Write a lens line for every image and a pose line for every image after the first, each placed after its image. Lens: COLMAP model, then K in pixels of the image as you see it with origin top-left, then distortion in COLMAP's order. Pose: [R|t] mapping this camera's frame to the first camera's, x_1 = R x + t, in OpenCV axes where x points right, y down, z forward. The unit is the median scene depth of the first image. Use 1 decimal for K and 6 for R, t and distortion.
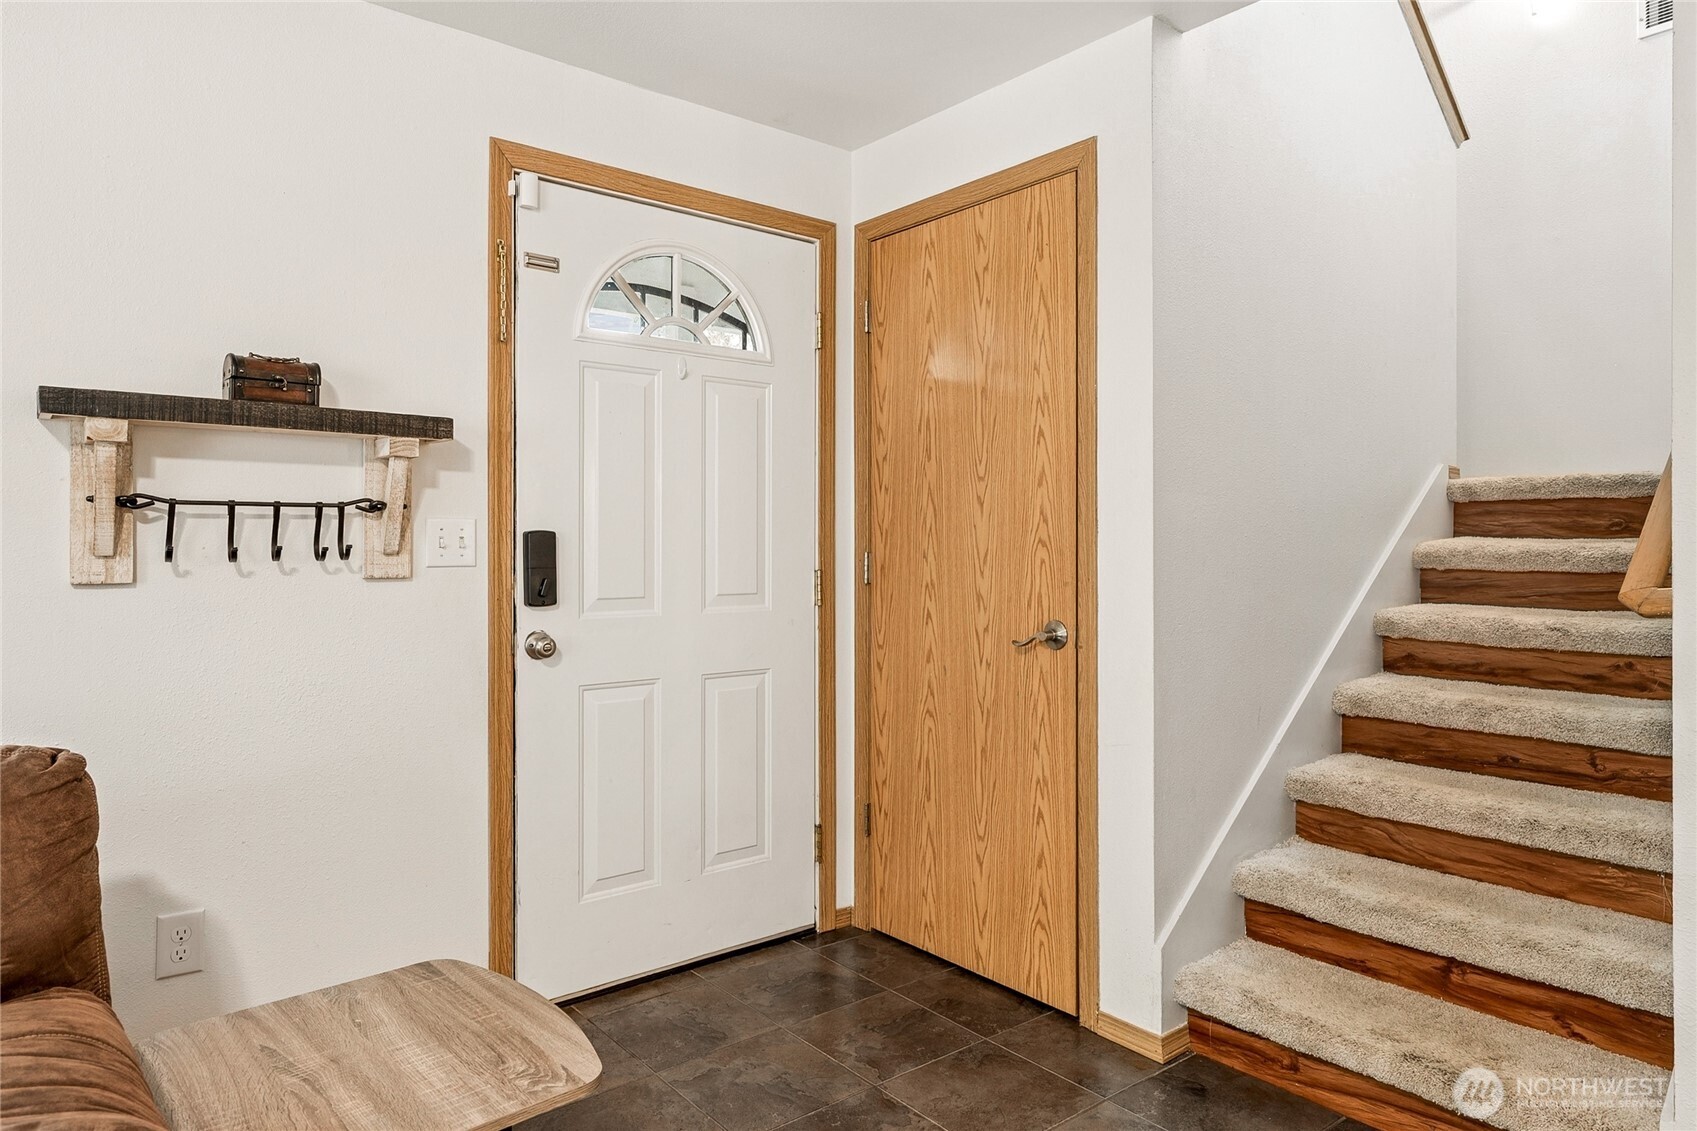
lens RADIAL K [[1042.2, 0, 842.5], [0, 1042.2, 545.9], [0, 0, 1]] dist [-0.000569, 0.000912]
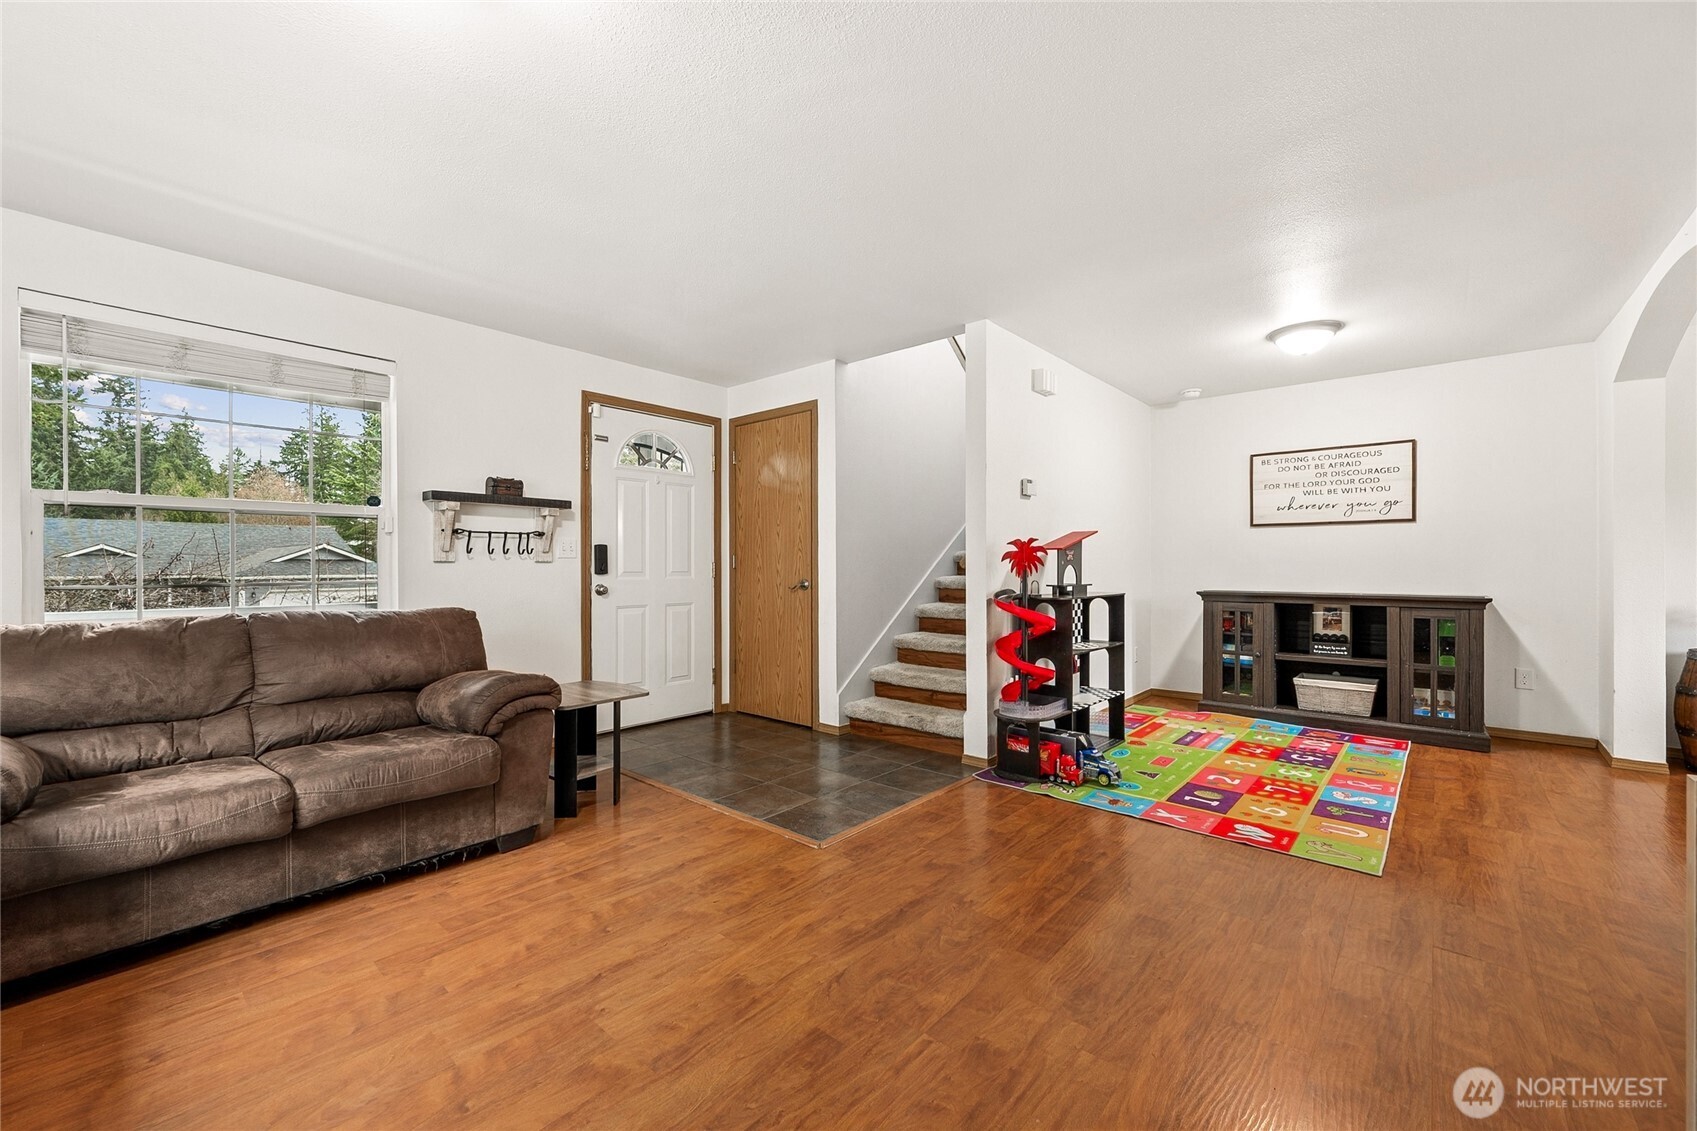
lens RADIAL K [[669.3, 0, 847.2], [0, 669.3, 567.2], [0, 0, 1]] dist [-0.000435, -0.000241]
pose [[0.986390, -0.002015, 0.164411, 0.032098], [0.002005, 0.999998, 0.000228, 0.041132], [-0.164411, 0.000105, 0.986392, -0.698921]]
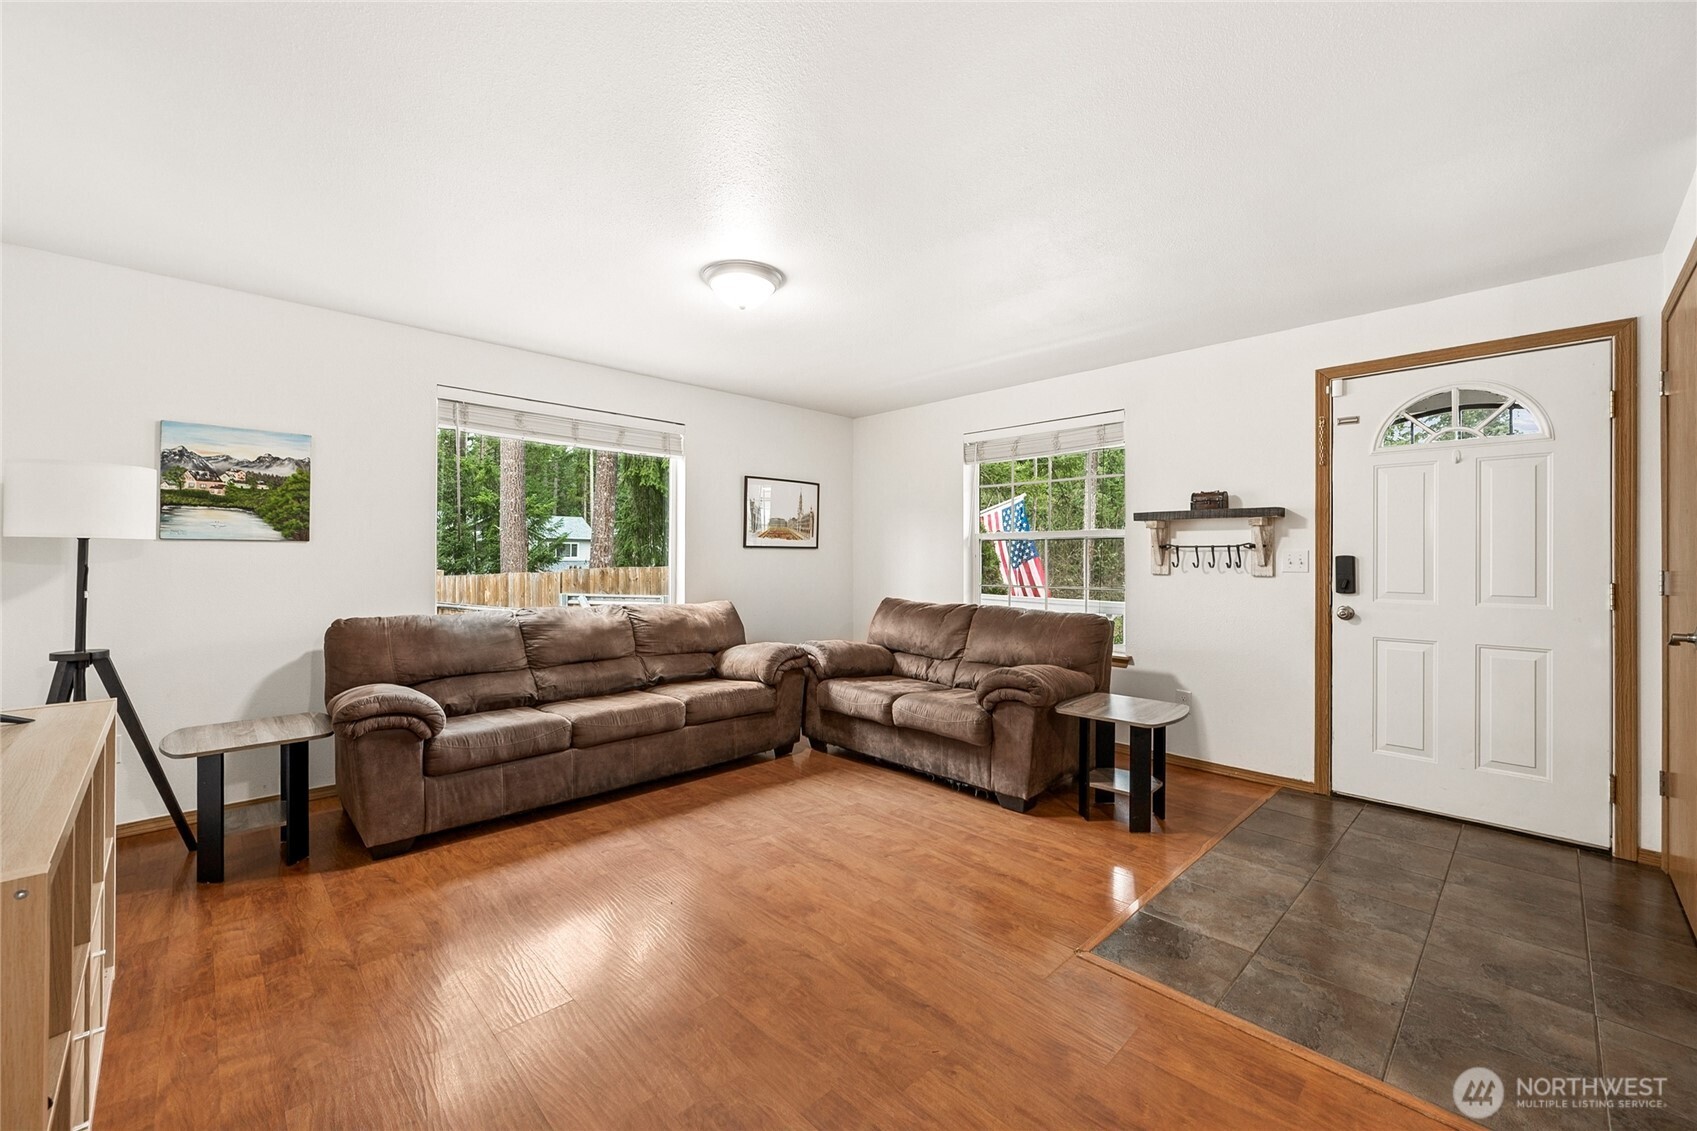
lens RADIAL K [[672.8, 0, 852.9], [0, 672.8, 554.7], [0, 0, 1]] dist [0.000614, 0.000119]
pose [[0.093569, -0.006527, -0.995591, 0.902470], [-0.007724, 0.999944, -0.007281, 0.000340], [0.995583, 0.008371, 0.093513, -0.061495]]
